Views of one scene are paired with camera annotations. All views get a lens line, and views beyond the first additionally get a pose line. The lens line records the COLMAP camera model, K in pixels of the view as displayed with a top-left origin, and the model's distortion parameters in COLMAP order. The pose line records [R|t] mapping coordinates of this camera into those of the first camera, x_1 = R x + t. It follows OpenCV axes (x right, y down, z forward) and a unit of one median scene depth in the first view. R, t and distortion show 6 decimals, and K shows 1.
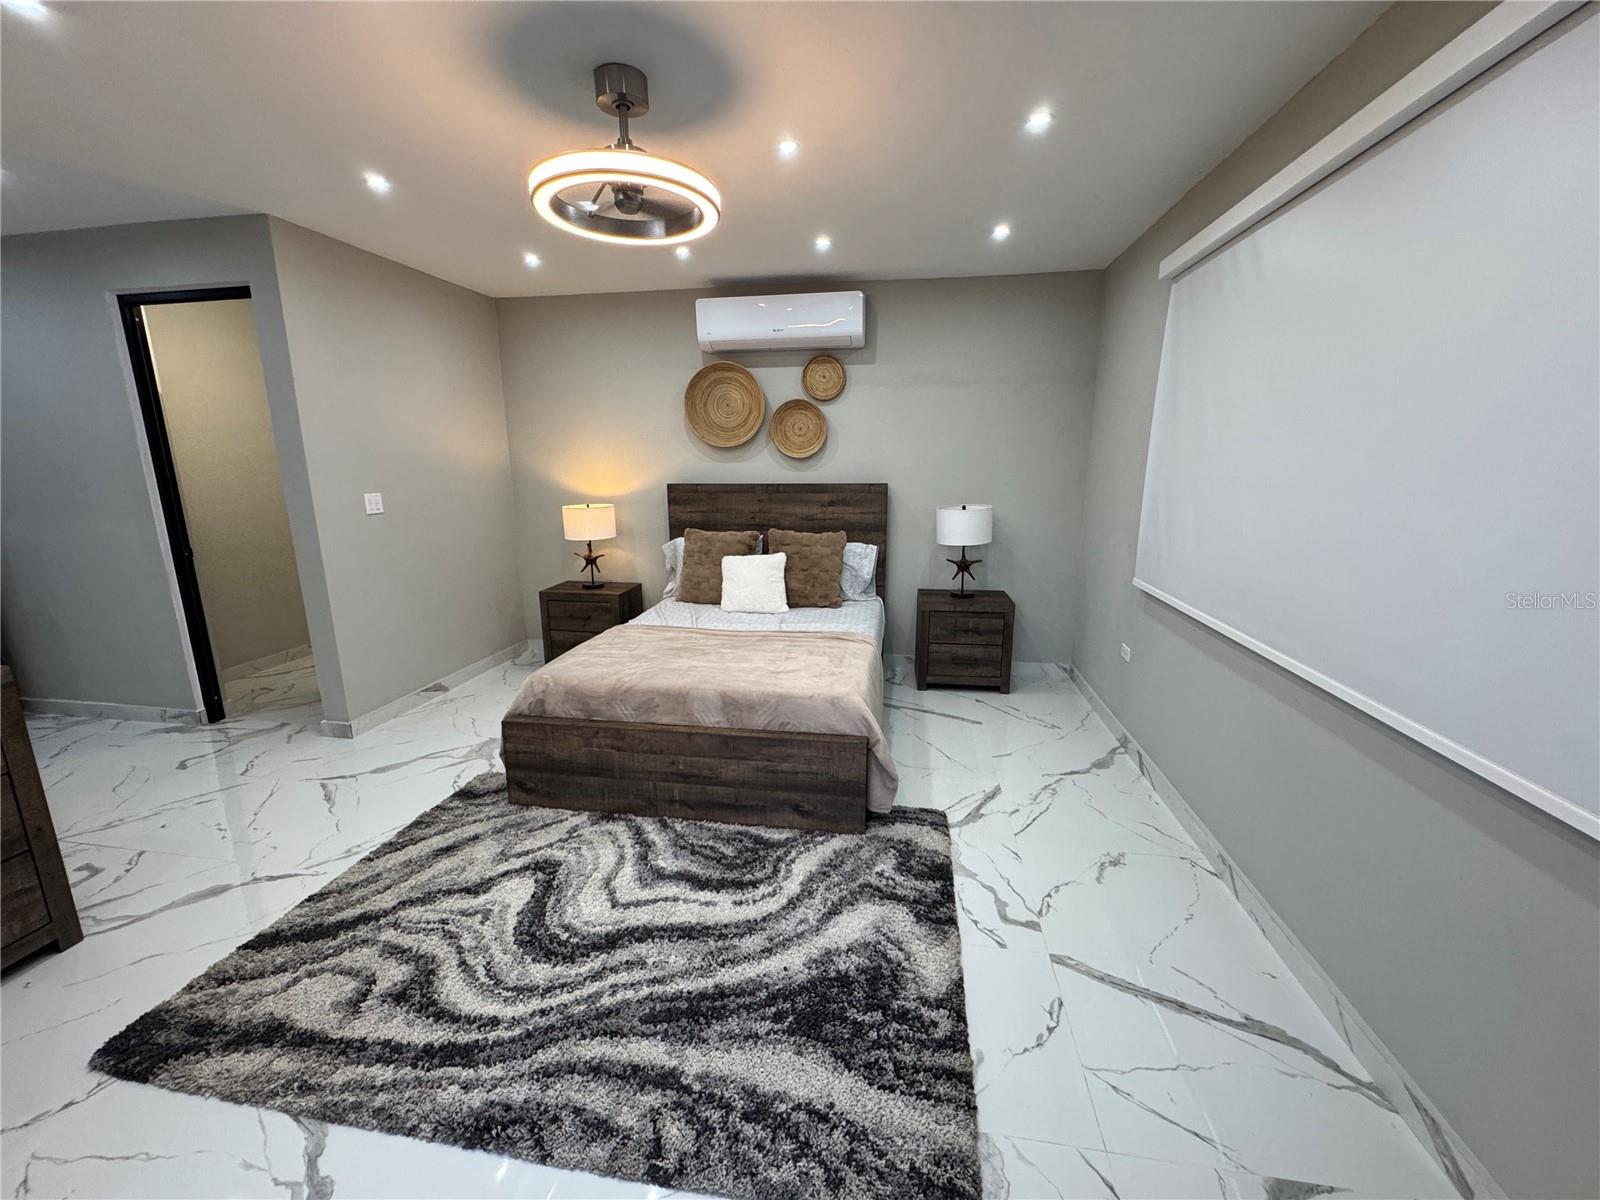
lens RADIAL K [[647.7, 0, 800.0], [0, 647.7, 600.0], [0, 0, 1]] dist [-0.000796, -0.000120]
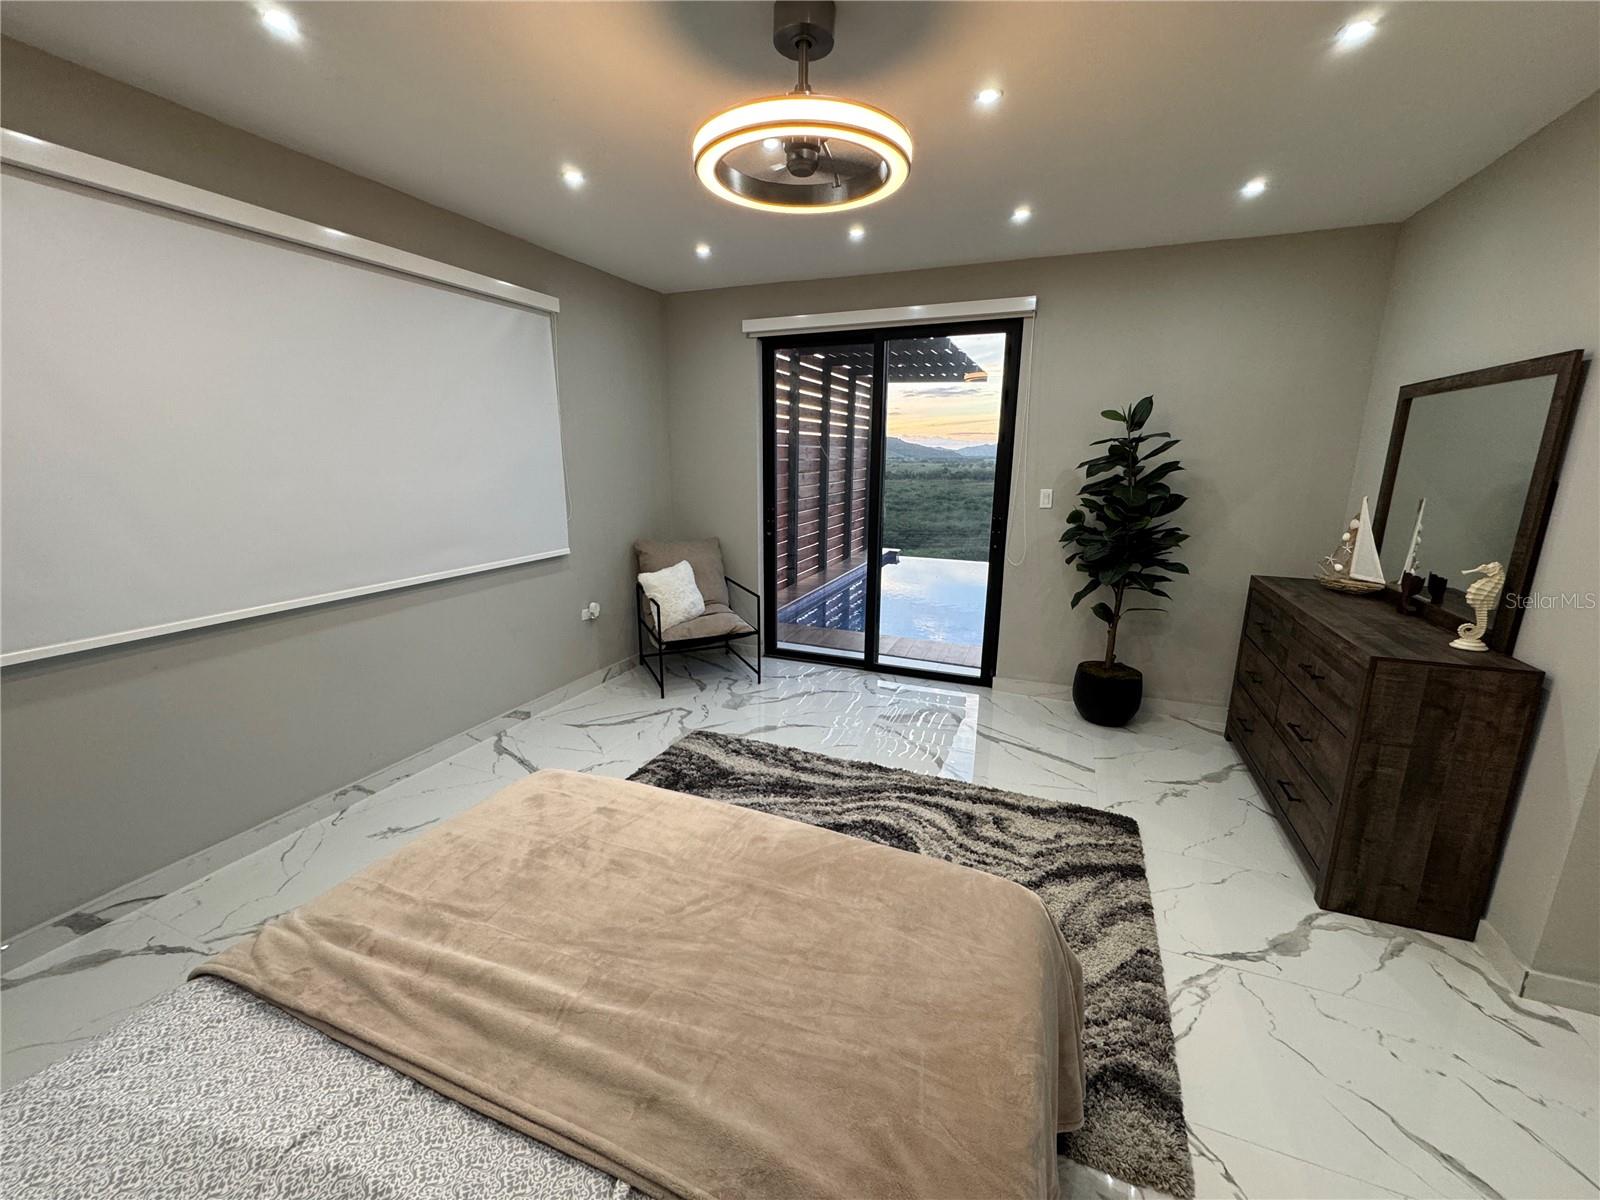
lens RADIAL K [[647.7, 0, 800.0], [0, 647.7, 600.0], [0, 0, 1]] dist [-0.000796, -0.000120]
pose [[-0.974622, -0.053314, 0.217418, -0.528902], [0.043521, 0.907569, 0.417641, -0.495578], [-0.219588, 0.416504, -0.882216, 2.205295]]
